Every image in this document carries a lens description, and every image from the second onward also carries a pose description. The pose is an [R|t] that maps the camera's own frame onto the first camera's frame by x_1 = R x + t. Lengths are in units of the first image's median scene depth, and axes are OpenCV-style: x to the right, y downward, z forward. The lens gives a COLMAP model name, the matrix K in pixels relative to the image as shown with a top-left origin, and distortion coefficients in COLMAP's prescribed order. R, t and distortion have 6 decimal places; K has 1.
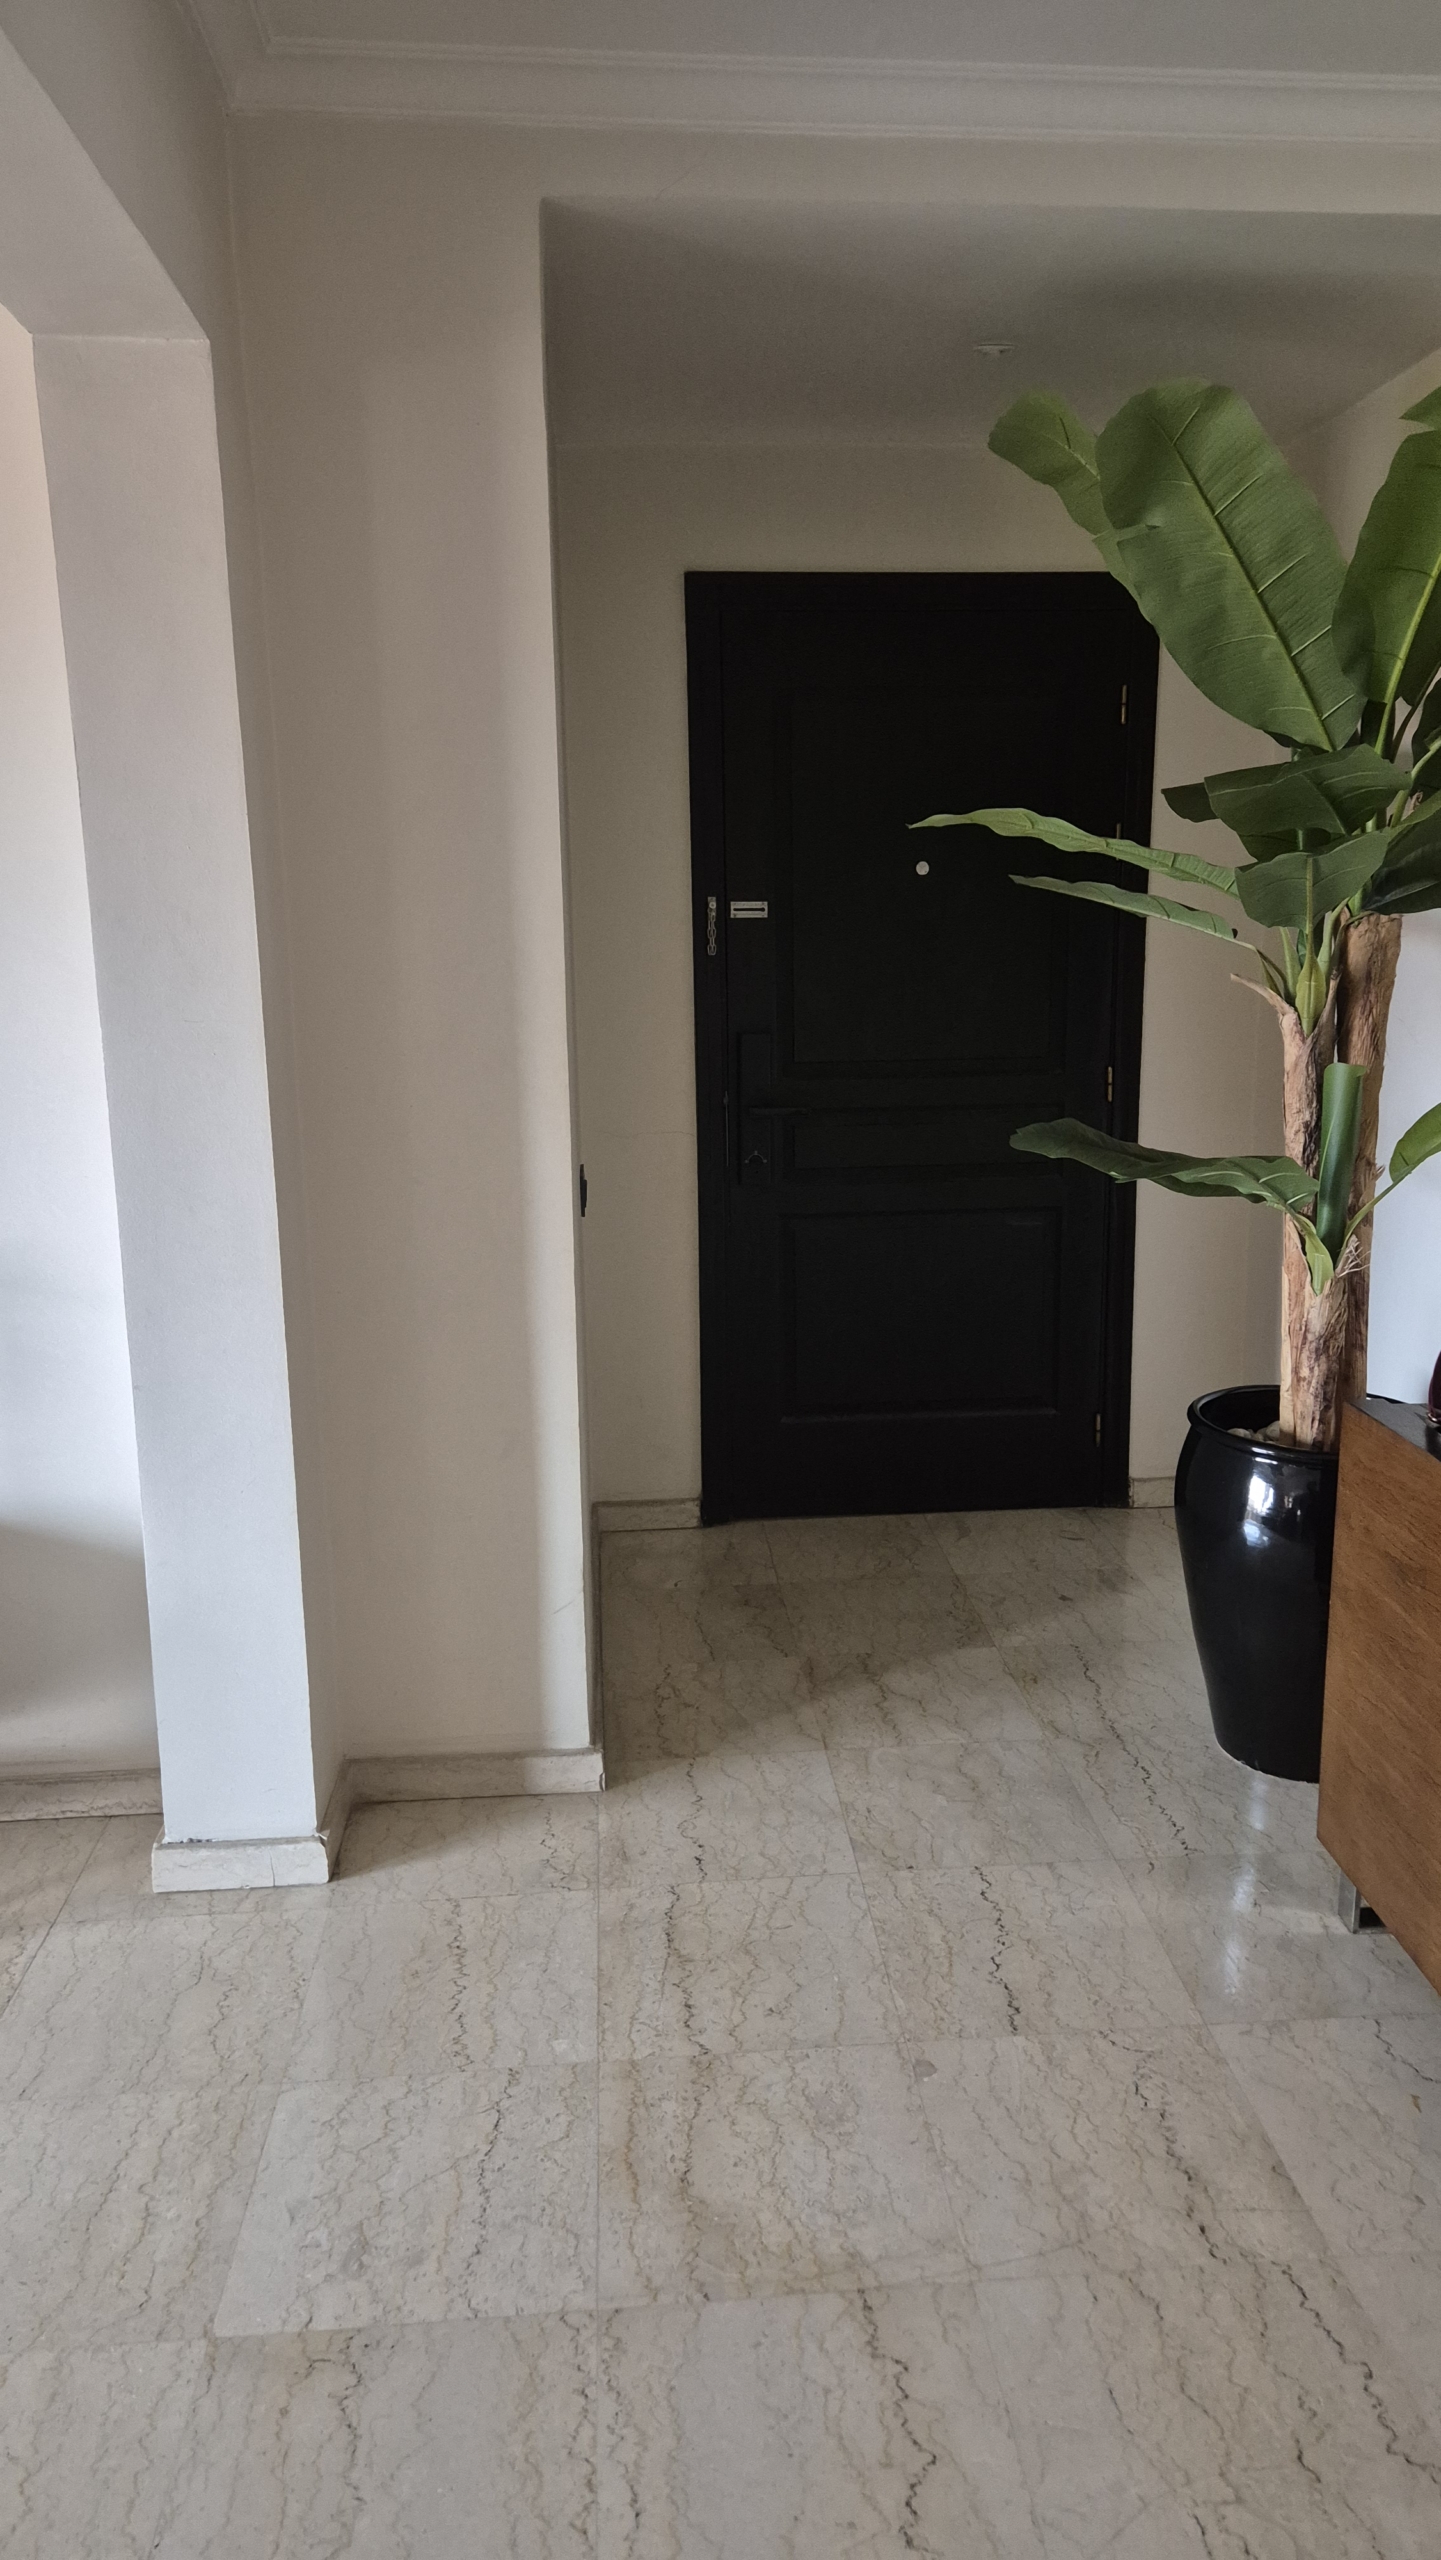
lens RADIAL K [[1707.2, 0, 730.8], [0, 1707.2, 1288.1], [0, 0, 1]] dist [0.073122, -0.052086]
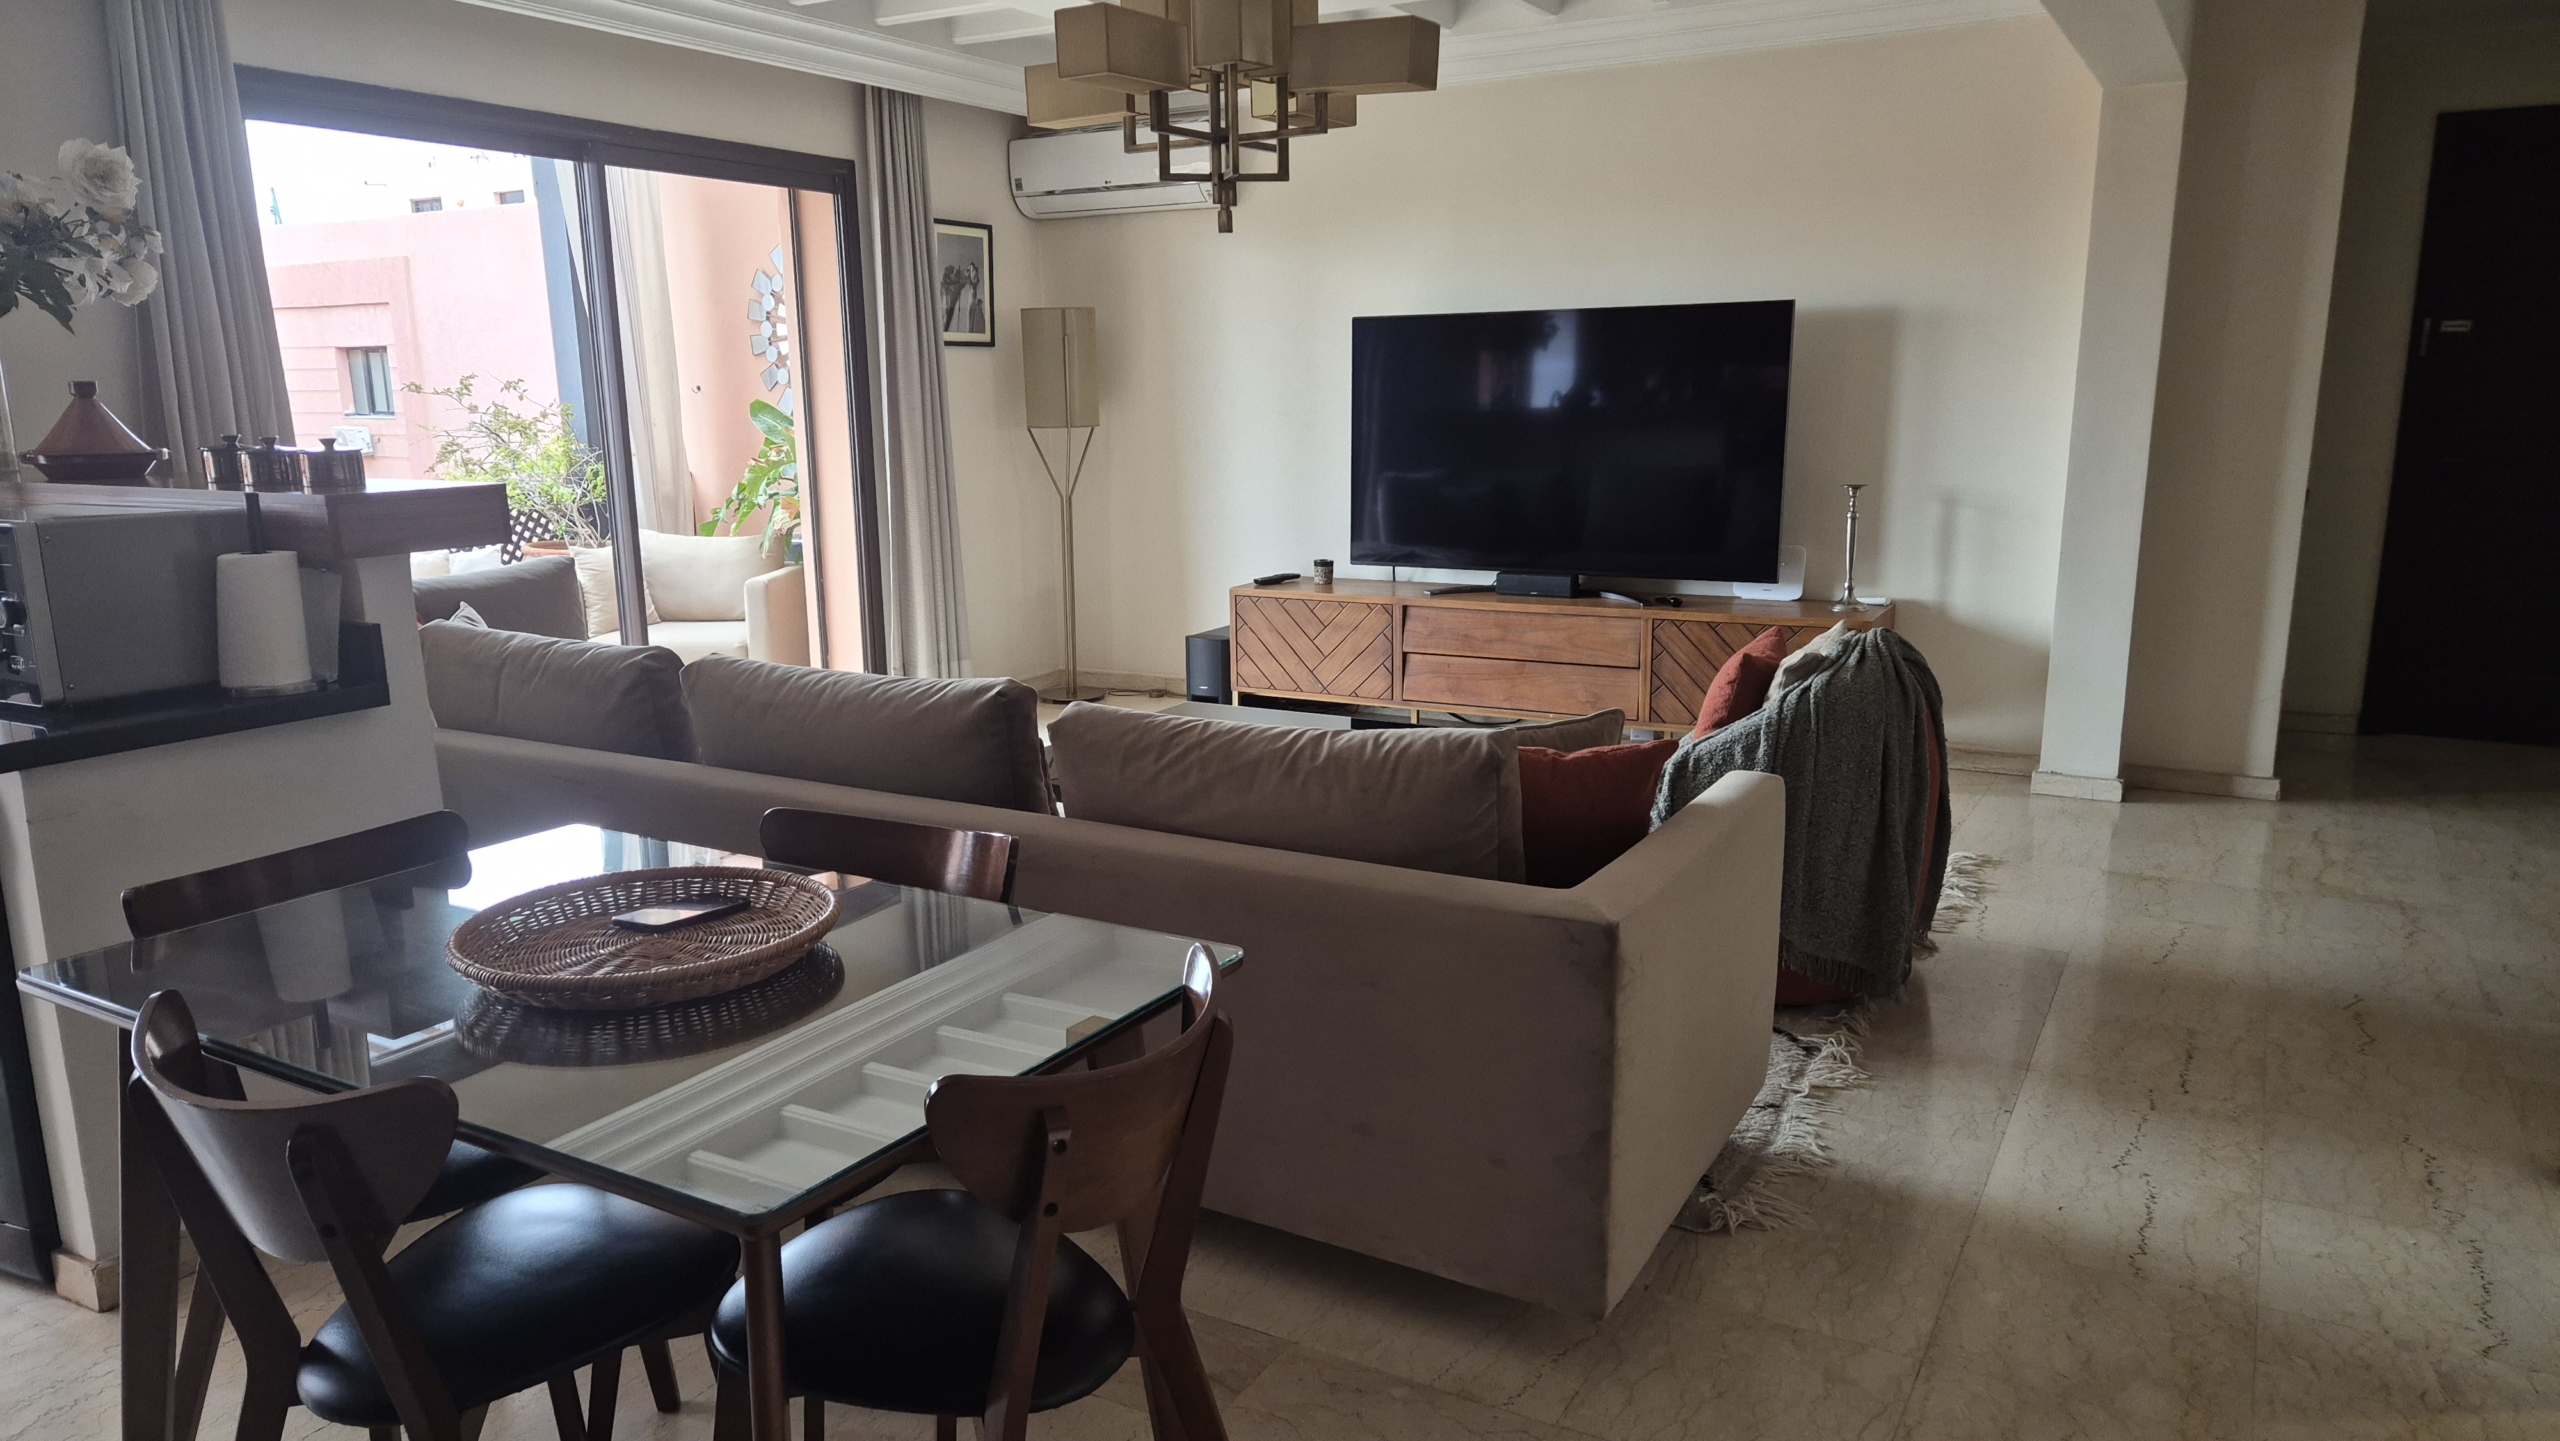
lens RADIAL K [[1707.2, 0, 1261.4], [0, 1707.2, 733.9], [0, 0, 1]] dist [0.073122, -0.052086]
pose [[0.824563, 0.121177, -0.552641, 0.051861], [-0.116883, 0.992207, 0.043166, 0.272965], [0.553565, 0.029001, 0.832301, -1.215920]]
